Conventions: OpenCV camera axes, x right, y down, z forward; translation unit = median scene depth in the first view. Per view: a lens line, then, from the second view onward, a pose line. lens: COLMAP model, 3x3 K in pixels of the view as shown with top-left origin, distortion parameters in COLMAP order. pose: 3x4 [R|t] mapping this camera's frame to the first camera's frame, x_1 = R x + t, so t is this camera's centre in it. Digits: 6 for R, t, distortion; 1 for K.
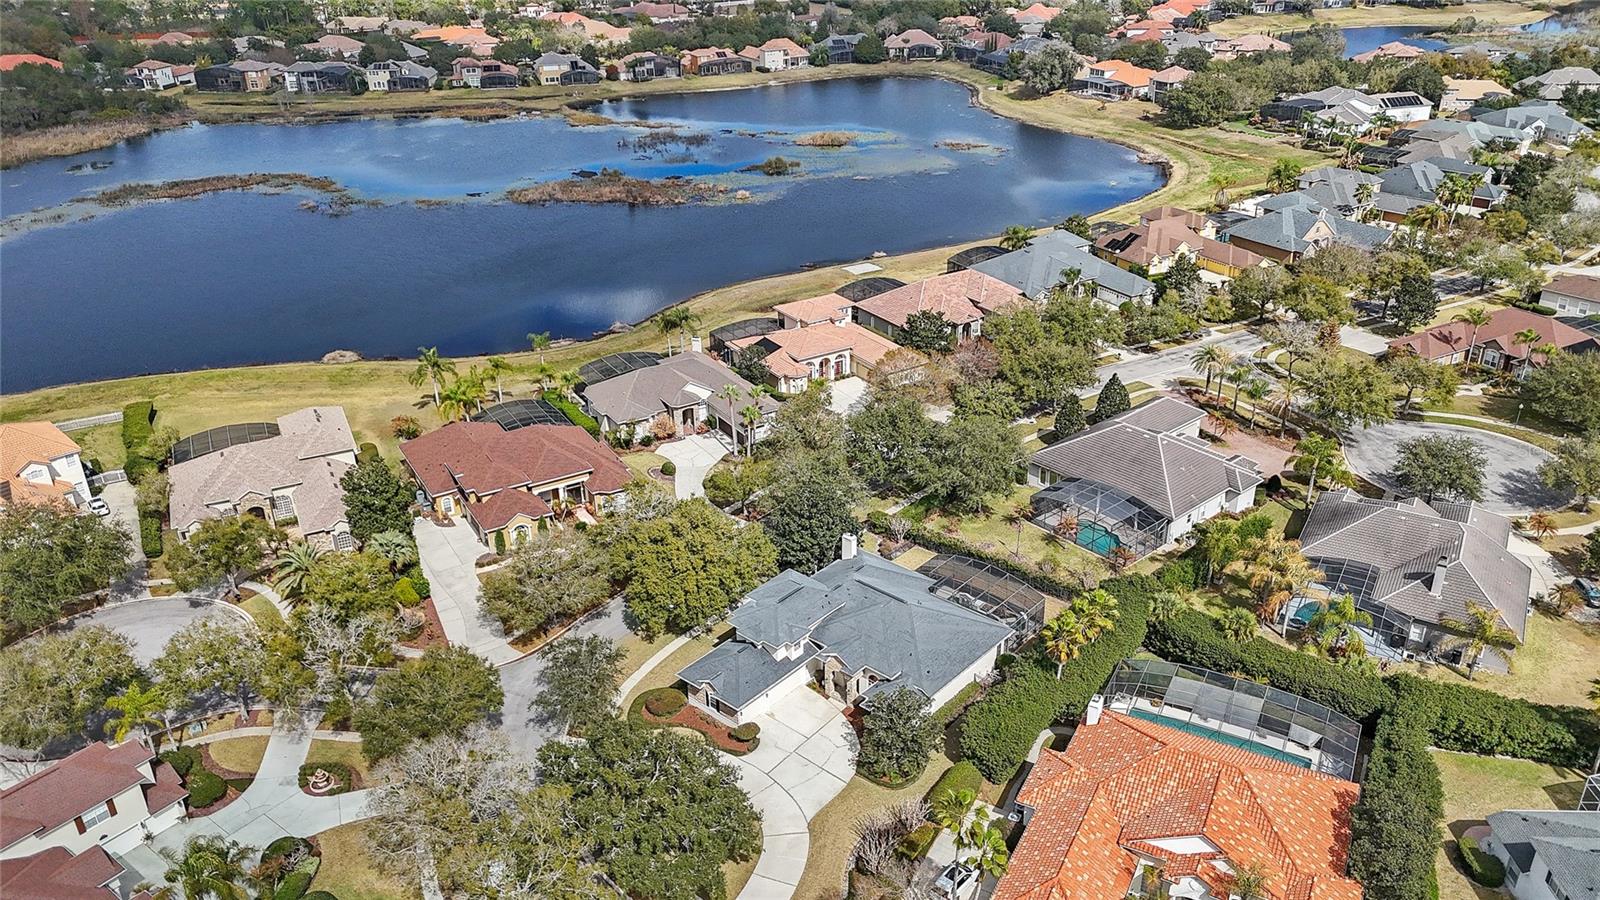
lens RADIAL K [[1196.5, 0, 800.0], [0, 1196.5, 450.0], [0, 0, 1]] dist [0.072138, -0.043928]
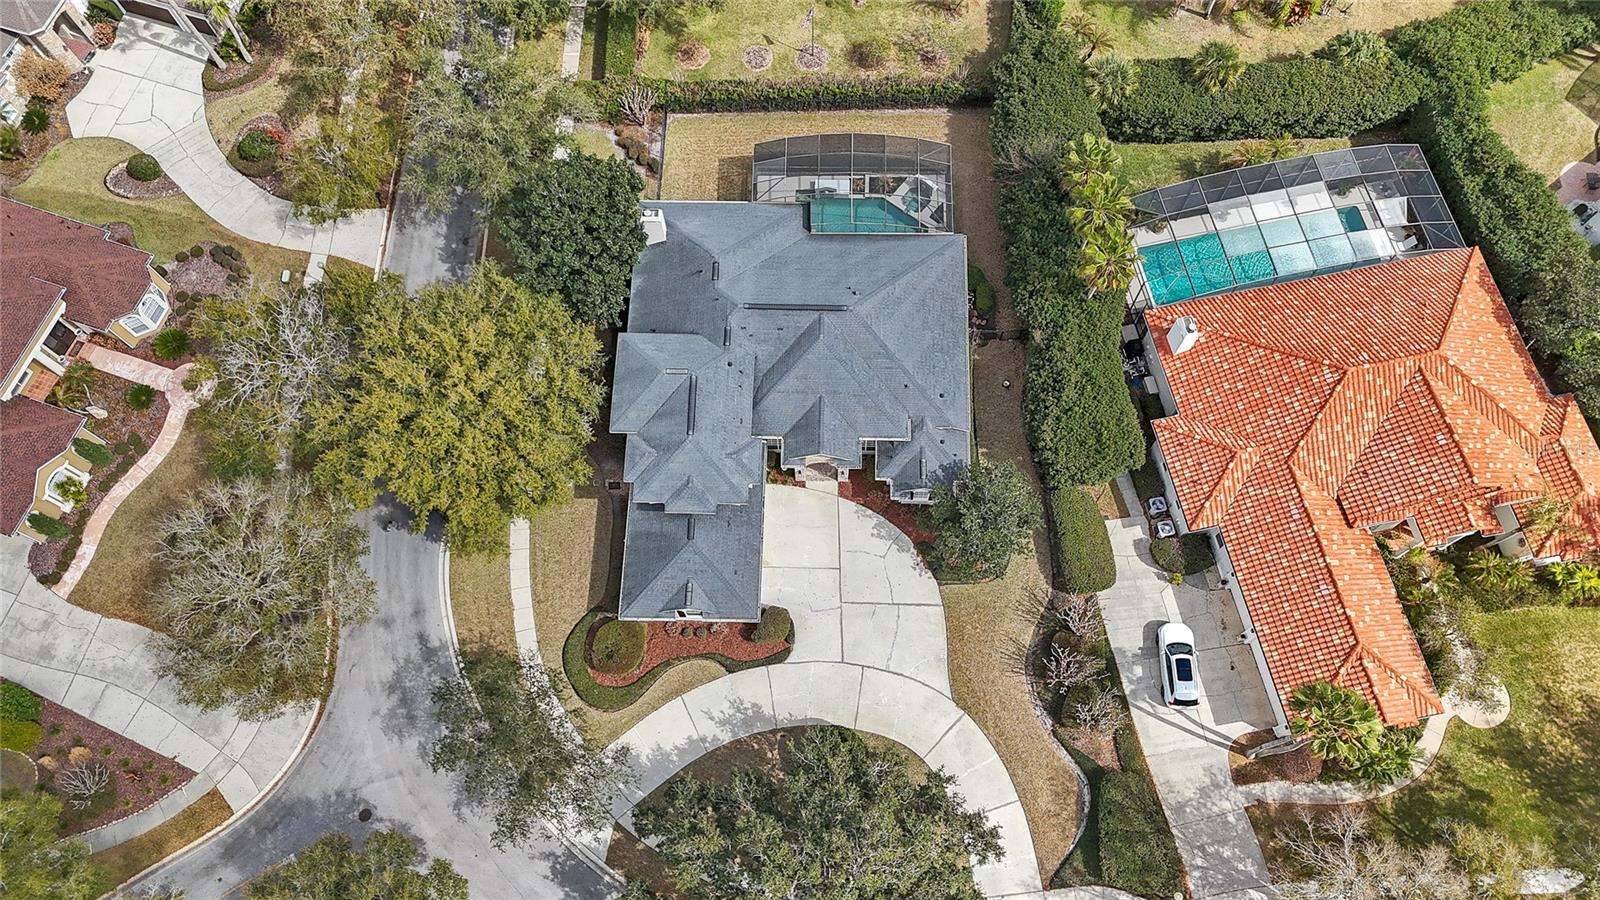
lens RADIAL K [[1196.5, 0, 800.0], [0, 1196.5, 450.0], [0, 0, 1]] dist [0.072138, -0.043928]
pose [[0.762471, -0.603289, 0.233840, -0.102738], [0.288792, 0.640730, 0.711382, -0.236101], [-0.578997, -0.474877, 0.662763, 0.470368]]
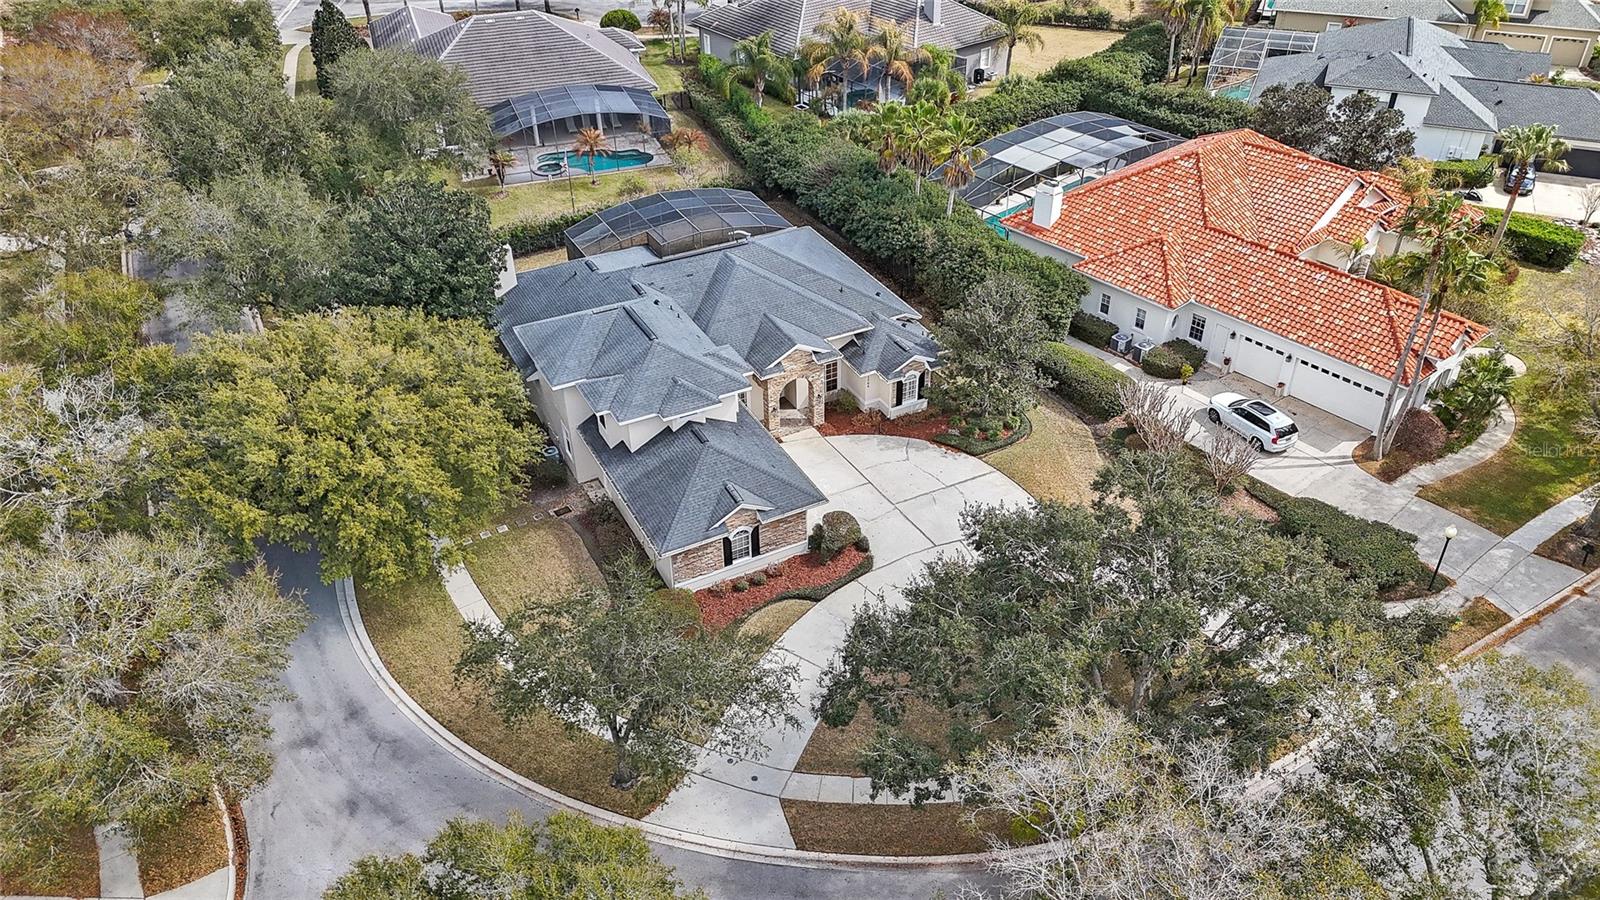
lens RADIAL K [[1196.5, 0, 800.0], [0, 1196.5, 450.0], [0, 0, 1]] dist [0.072138, -0.043928]
pose [[0.356769, -0.521051, 0.775385, -0.344021], [0.415992, 0.831782, 0.367545, 0.005248], [-0.836461, 0.191425, 0.513507, 0.584820]]
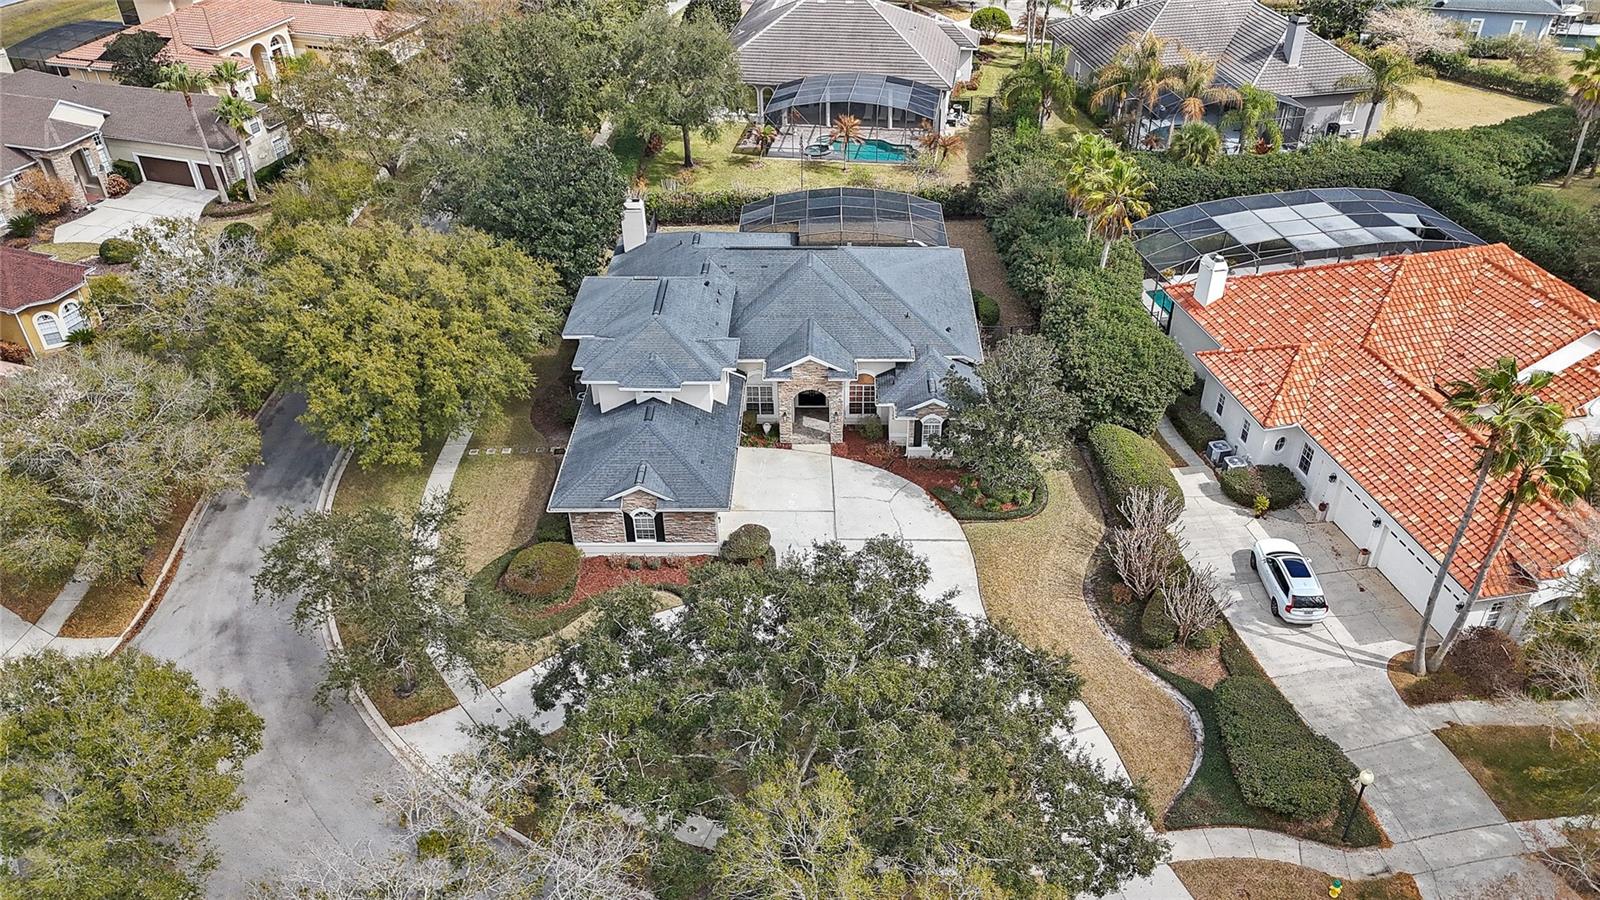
lens RADIAL K [[1196.5, 0, 800.0], [0, 1196.5, 450.0], [0, 0, 1]] dist [0.072138, -0.043928]
pose [[0.762736, -0.362308, 0.535692, -0.226438], [0.284078, 0.931843, 0.225760, 0.069179], [-0.580976, -0.020017, 0.813675, 0.451765]]
